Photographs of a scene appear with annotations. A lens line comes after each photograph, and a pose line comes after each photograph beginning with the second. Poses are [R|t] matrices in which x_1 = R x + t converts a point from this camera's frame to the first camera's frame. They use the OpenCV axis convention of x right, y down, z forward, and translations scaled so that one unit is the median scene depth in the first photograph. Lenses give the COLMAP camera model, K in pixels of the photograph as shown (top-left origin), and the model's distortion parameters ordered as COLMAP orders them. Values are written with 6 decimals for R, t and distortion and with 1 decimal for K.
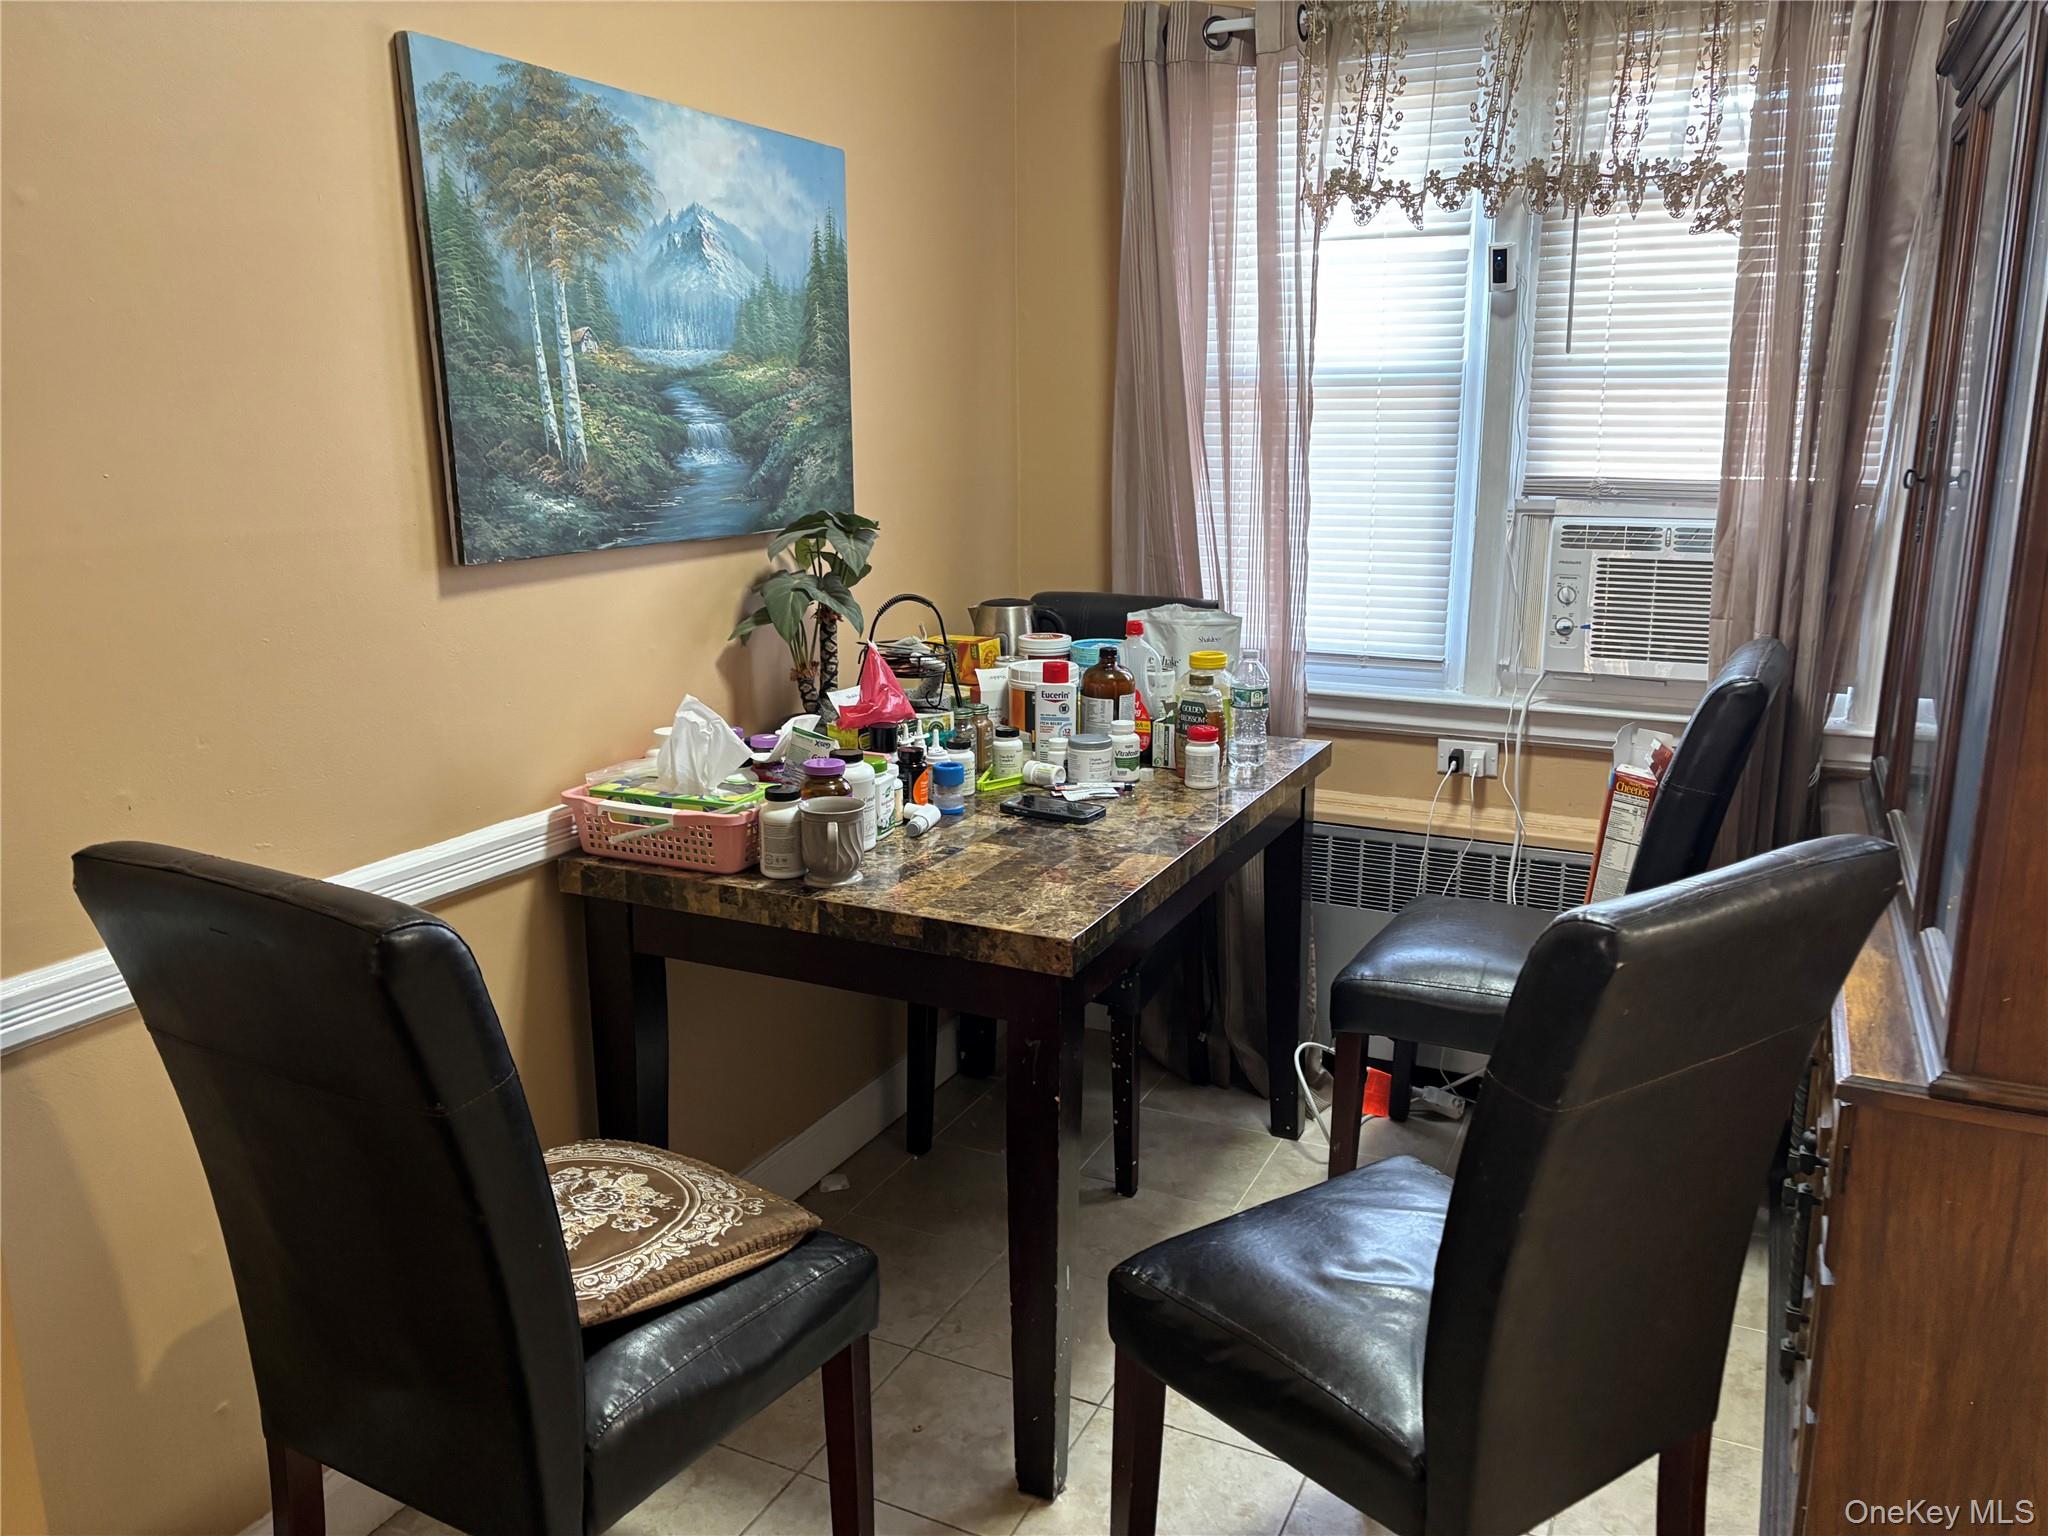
lens RADIAL K [[1546.8, 0, 1045.7], [0, 1546.8, 784.1], [0, 0, 1]] dist [0.024704, -0.025334]
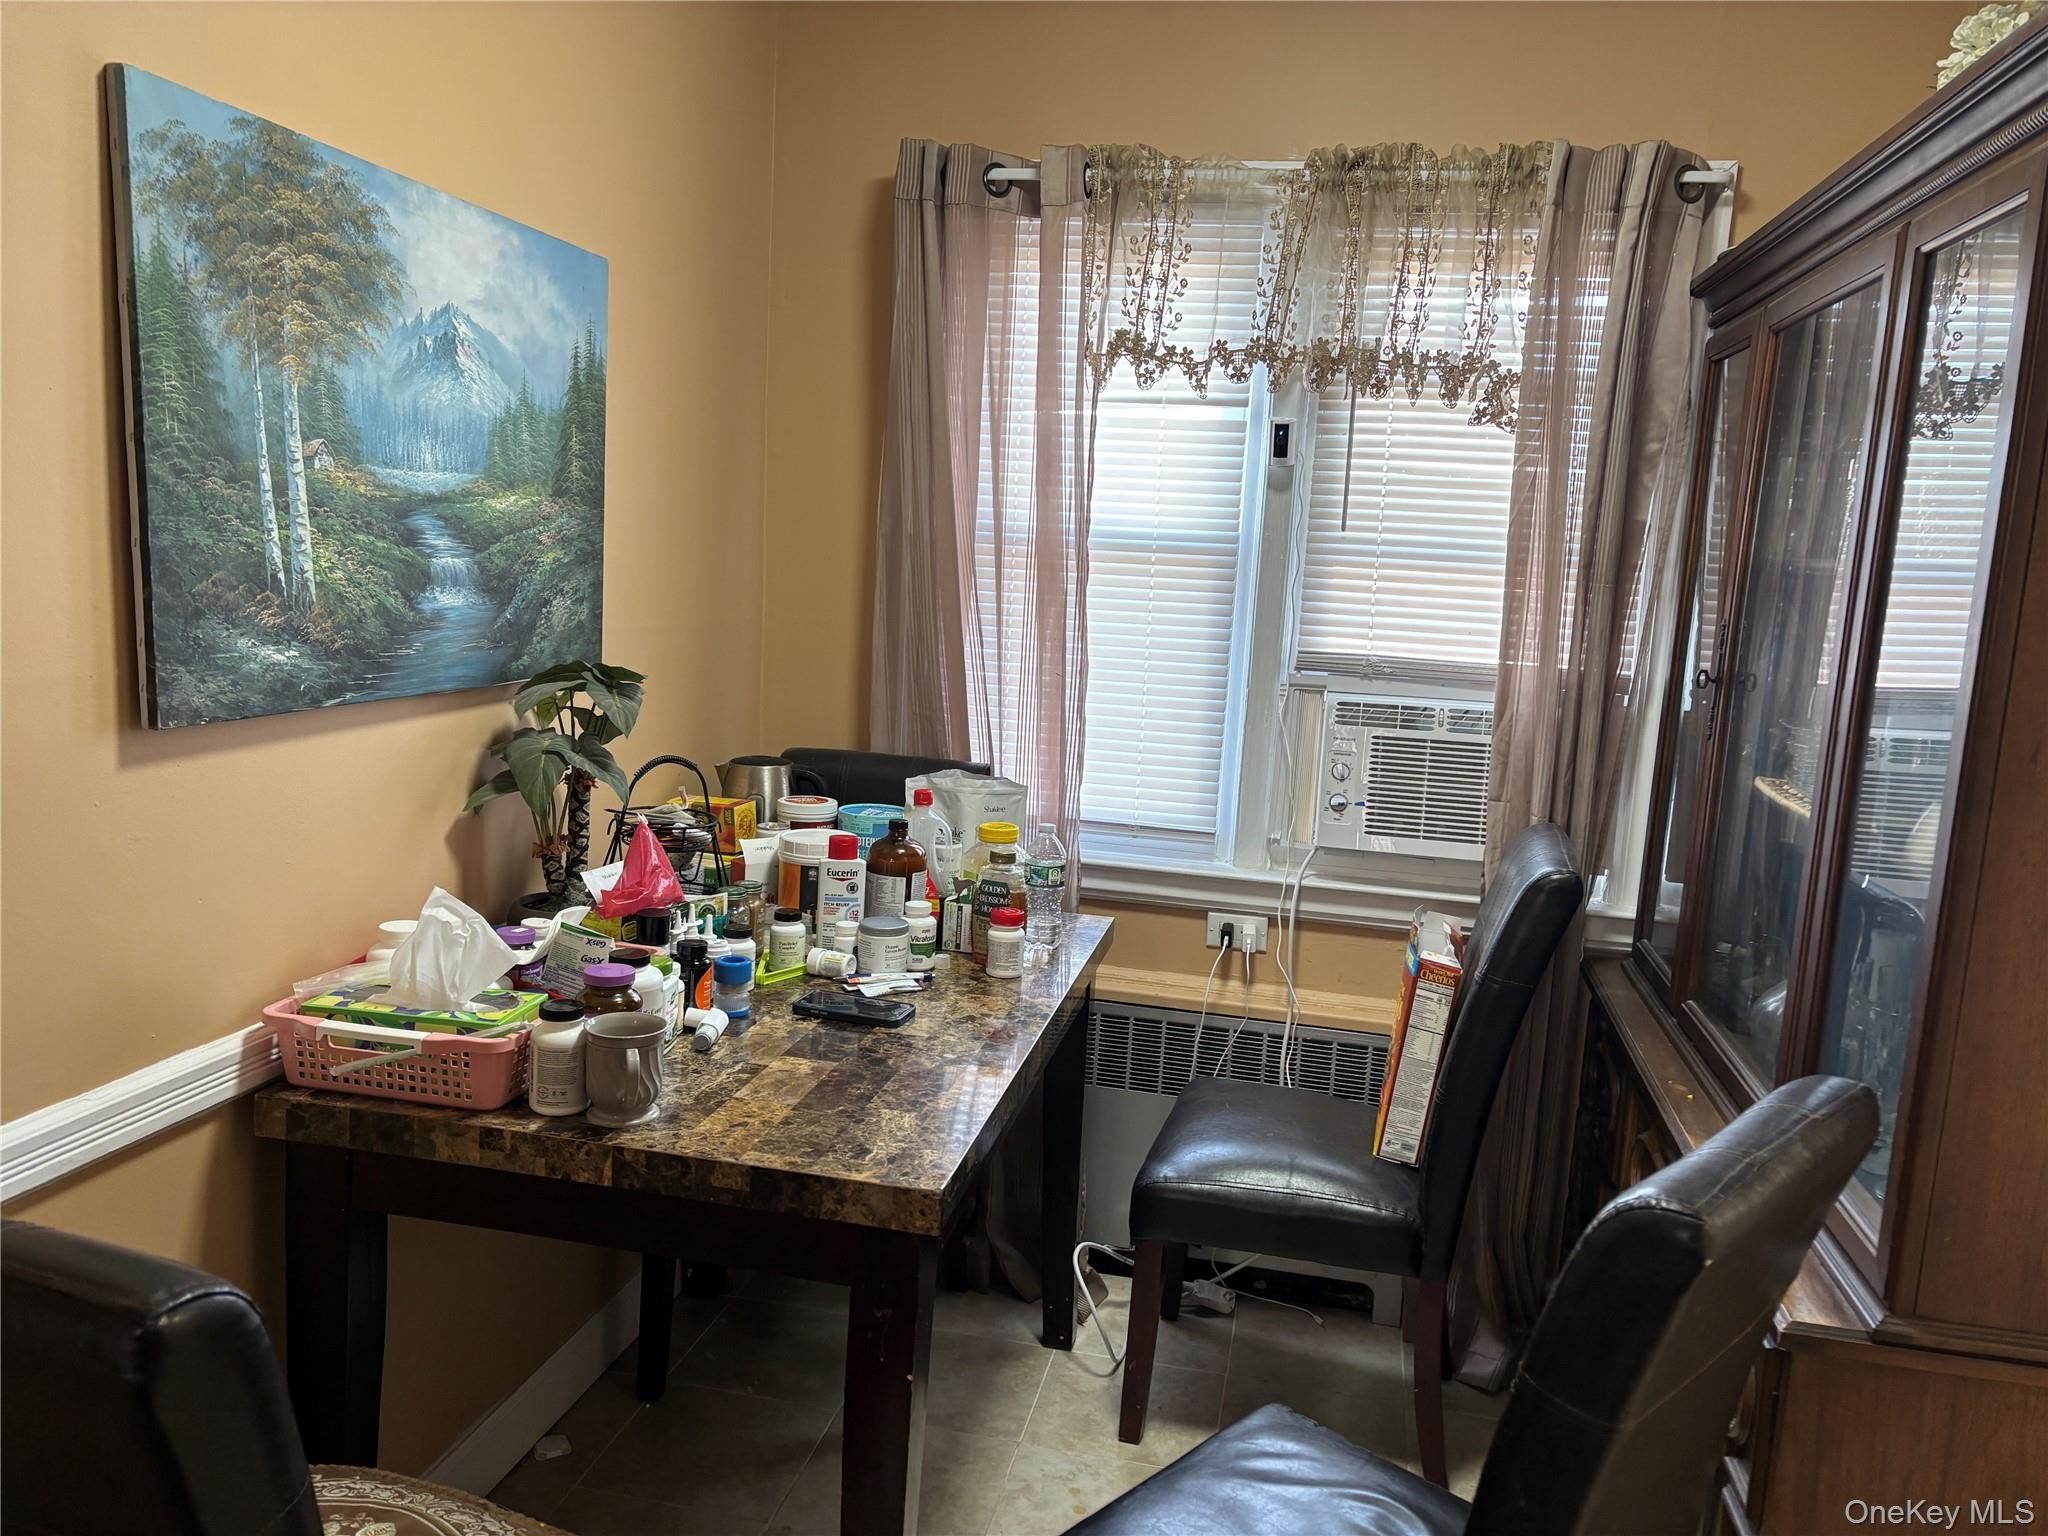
lens RADIAL K [[1546.8, 0, 1045.1], [0, 1546.8, 791.1], [0, 0, 1]] dist [0.024704, -0.025334]
pose [[0.970087, 0.019643, 0.241960, -0.097164], [-0.001598, 0.997216, -0.074548, -0.039038], [-0.242751, 0.071931, 0.967418, 0.102267]]
